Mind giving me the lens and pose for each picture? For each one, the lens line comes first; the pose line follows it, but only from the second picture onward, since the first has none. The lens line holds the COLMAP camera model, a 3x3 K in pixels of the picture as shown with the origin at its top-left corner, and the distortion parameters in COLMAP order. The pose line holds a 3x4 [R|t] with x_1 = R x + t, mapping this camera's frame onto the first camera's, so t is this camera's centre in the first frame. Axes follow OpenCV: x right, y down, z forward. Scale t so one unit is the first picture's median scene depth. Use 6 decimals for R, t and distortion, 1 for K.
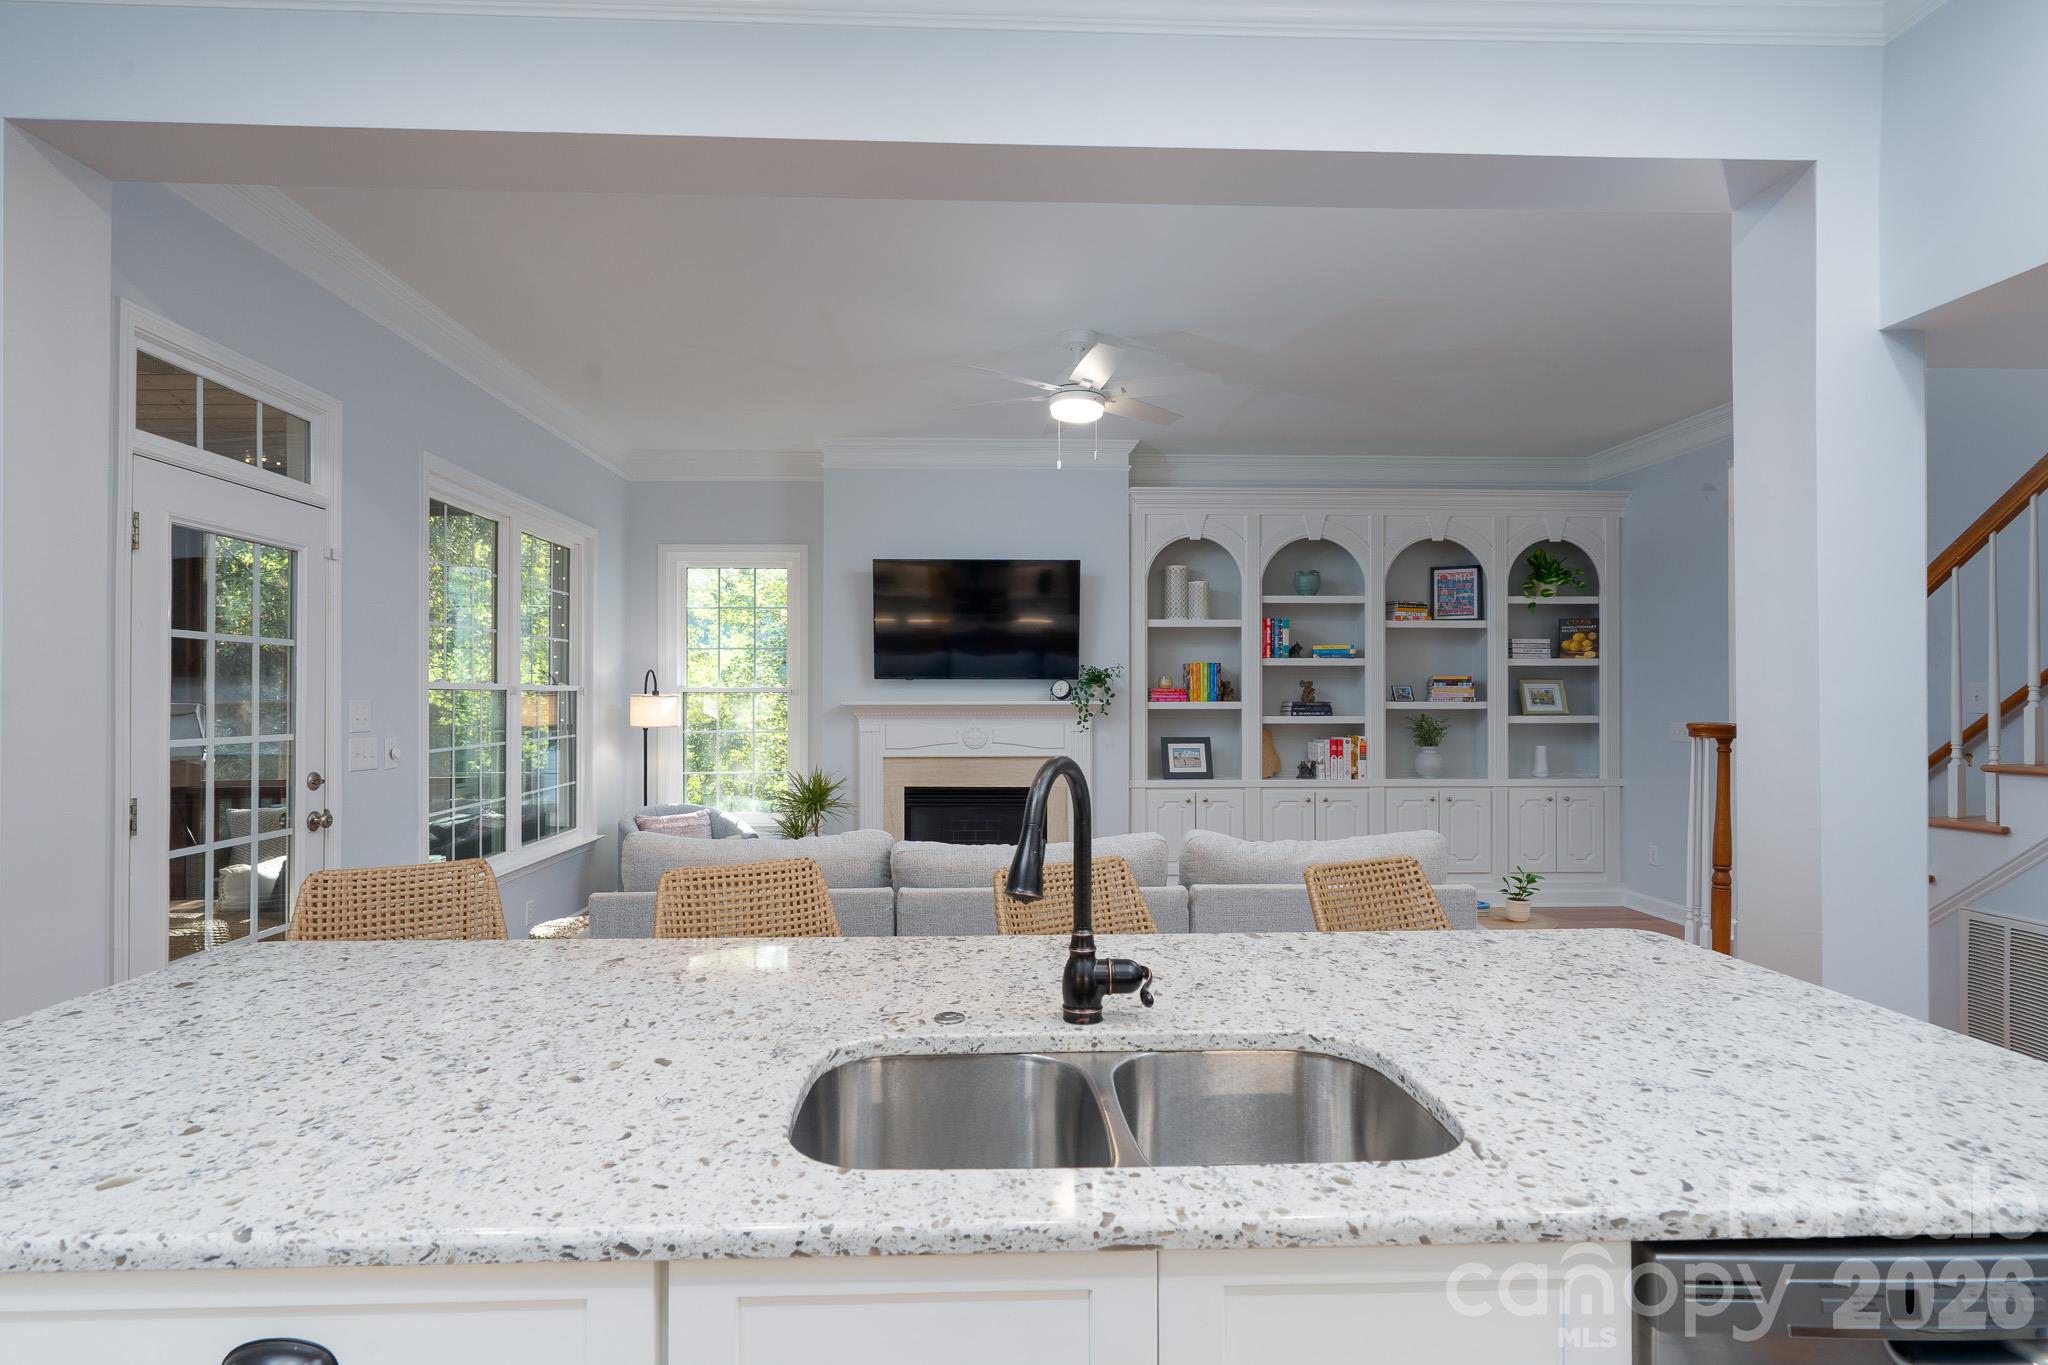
lens RADIAL K [[945.7, 0, 1024.1], [0, 945.7, 692.8], [0, 0, 1]] dist [0.002422, 0.000055]
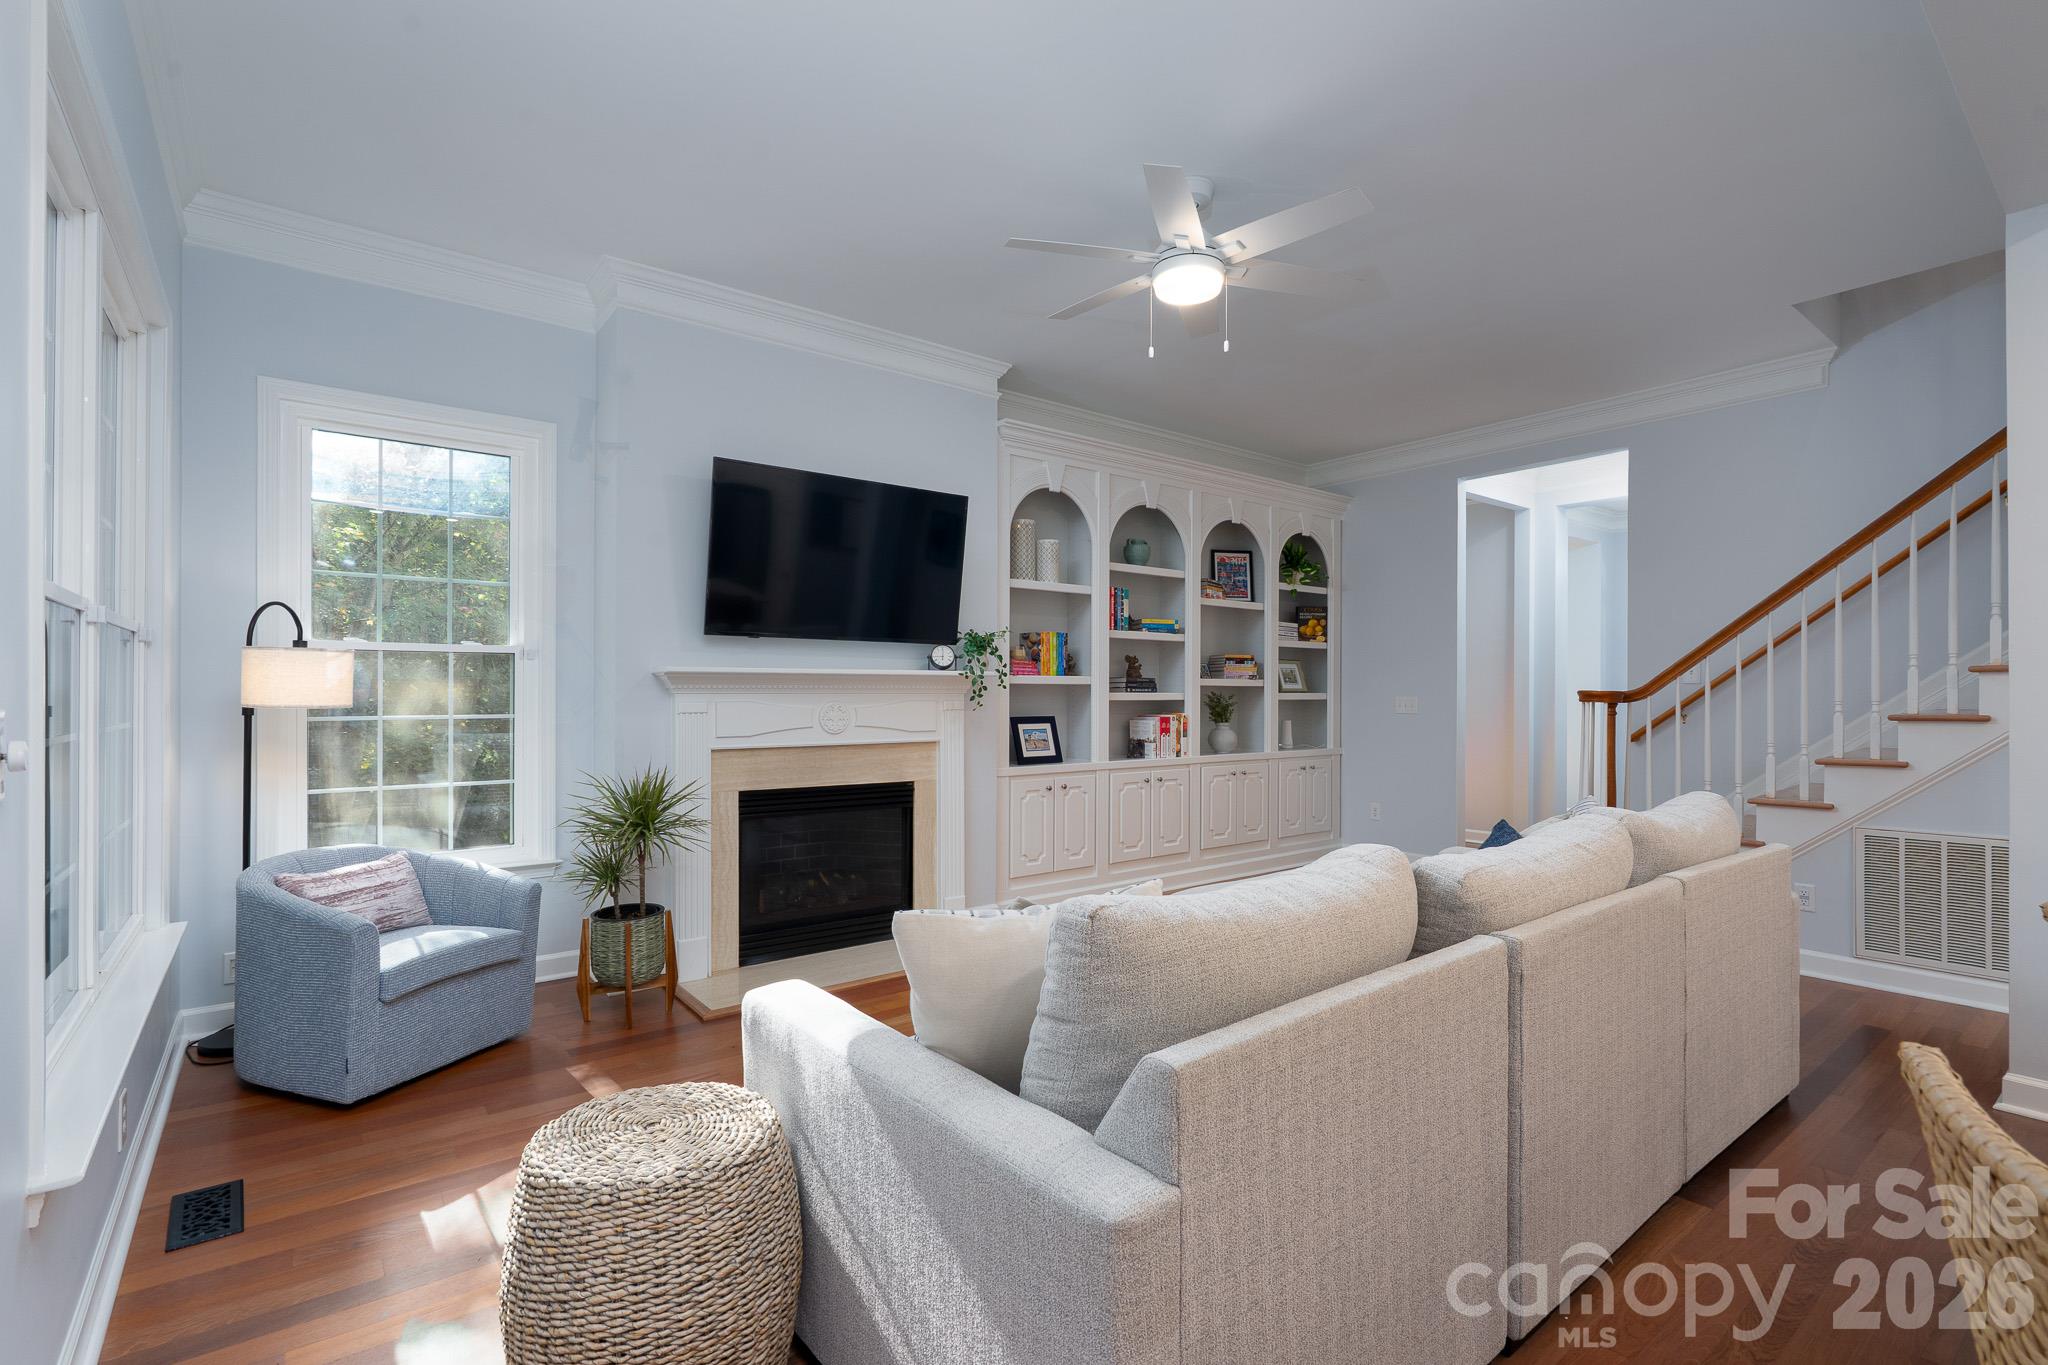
lens RADIAL K [[945.7, 0, 1024.1], [0, 945.7, 692.8], [0, 0, 1]] dist [0.002422, 0.000055]
pose [[0.803811, 0.002679, 0.594878, -0.362468], [-0.004555, 0.999988, 0.001651, 0.023903], [-0.594867, -0.004037, 0.803814, 0.306301]]
